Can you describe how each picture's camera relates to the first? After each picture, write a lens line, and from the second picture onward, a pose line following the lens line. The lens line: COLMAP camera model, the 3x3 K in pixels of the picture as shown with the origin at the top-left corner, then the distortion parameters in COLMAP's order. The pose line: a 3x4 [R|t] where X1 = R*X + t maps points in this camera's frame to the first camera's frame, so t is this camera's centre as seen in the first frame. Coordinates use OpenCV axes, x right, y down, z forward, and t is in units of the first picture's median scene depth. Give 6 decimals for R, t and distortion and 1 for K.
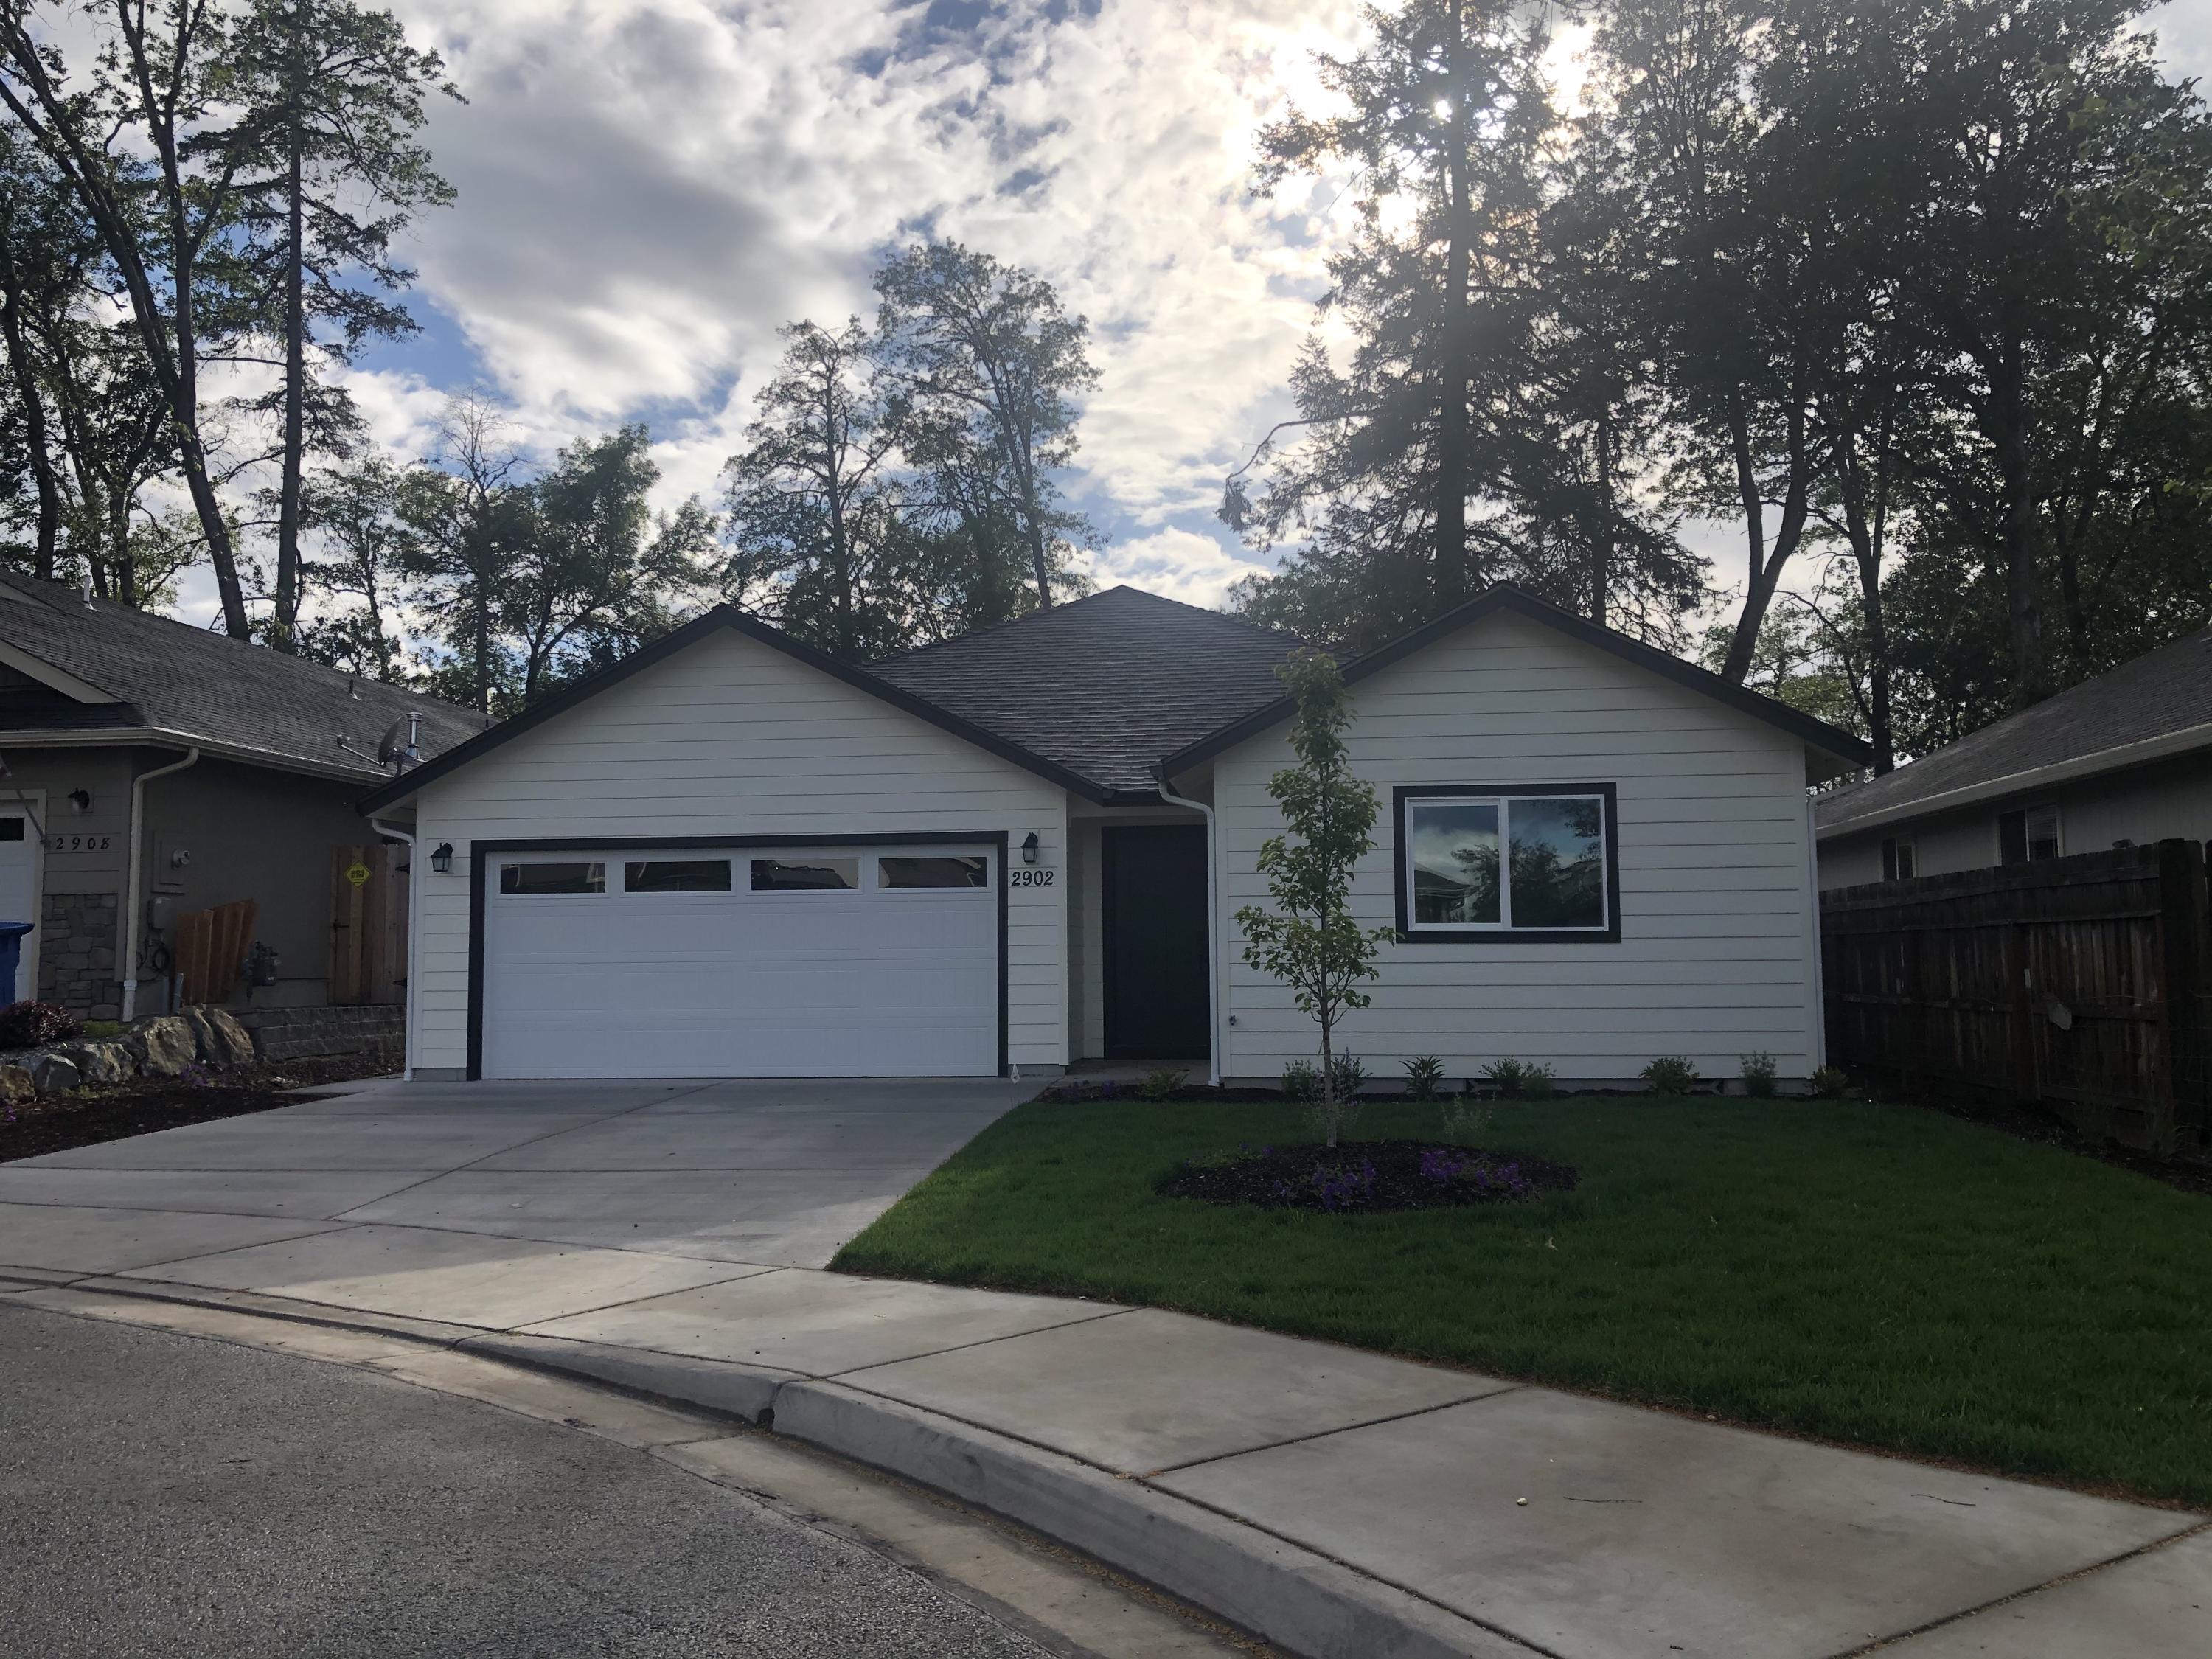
lens RADIAL K [[1814.5, 0, 1105.6], [0, 1814.5, 785.4], [0, 0, 1]] dist [0.071568, -0.001487]
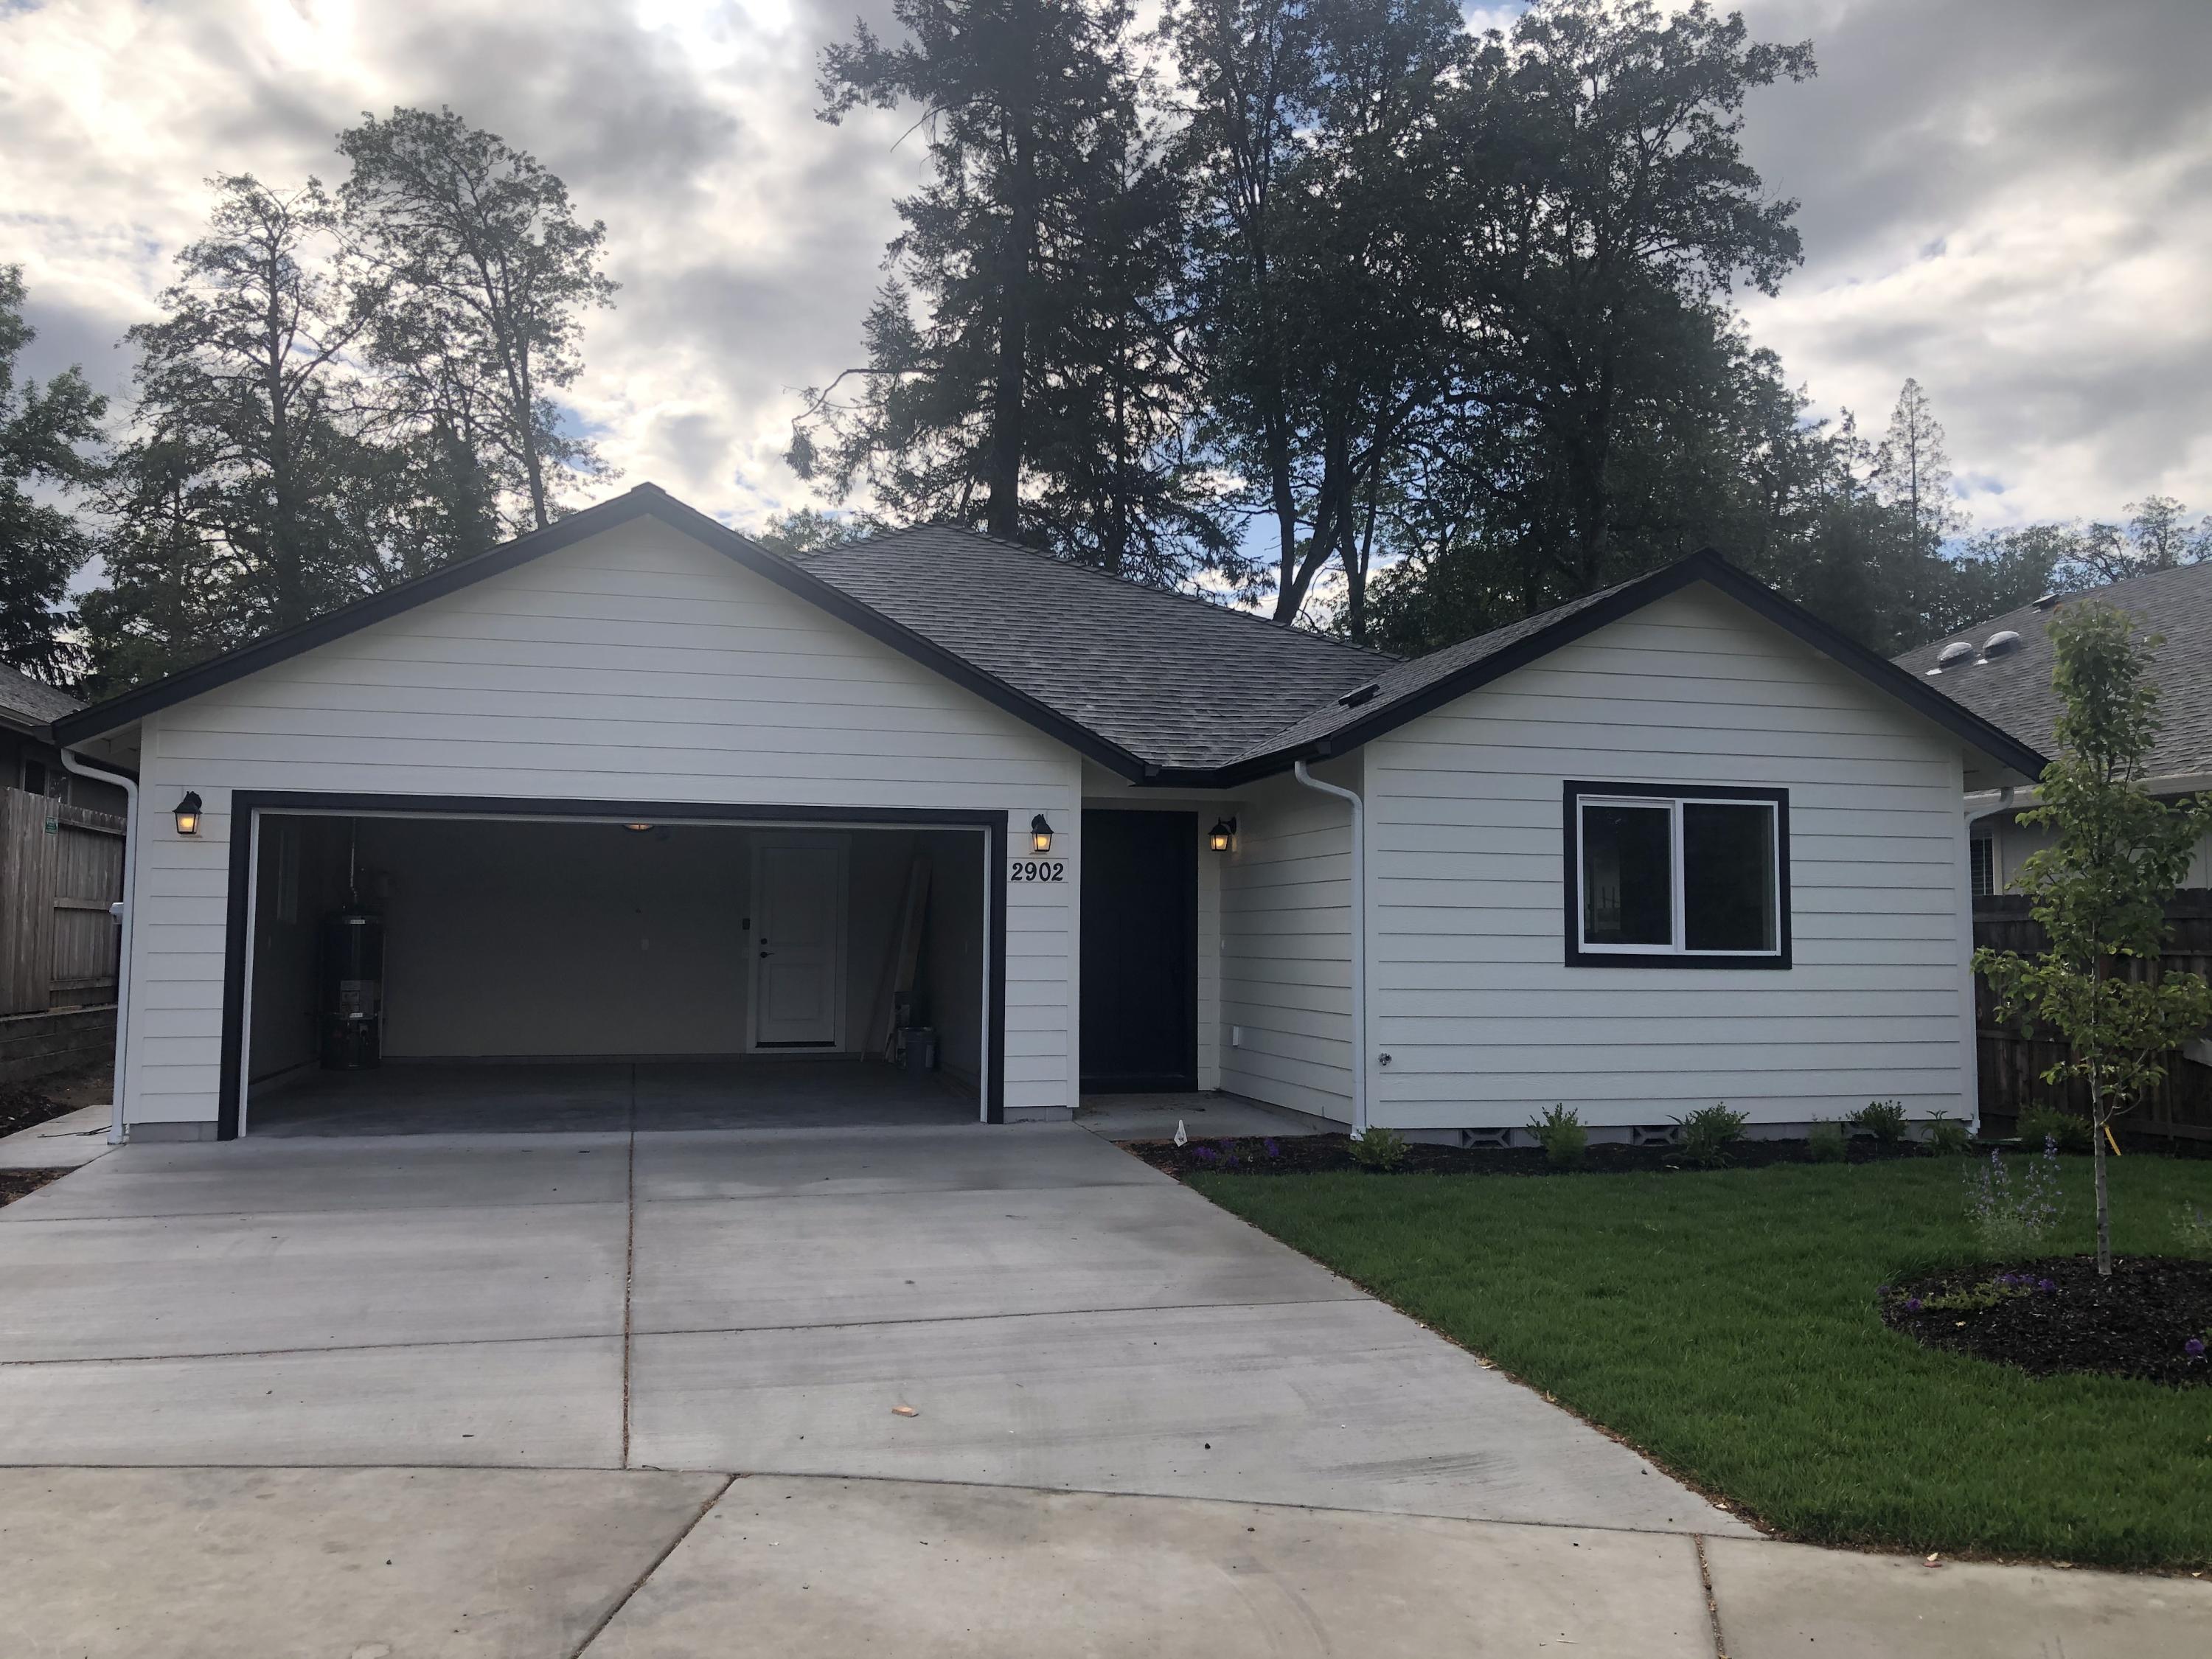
lens RADIAL K [[1784.1, 0, 1106.0], [0, 1784.1, 829.5], [0, 0, 1]] dist [0.015863, -0.003185]
pose [[0.931622, 0.038154, 0.361422, -0.086046], [-0.051701, 0.998273, 0.027883, 0.002884], [-0.359734, -0.044663, 0.931986, 0.078876]]
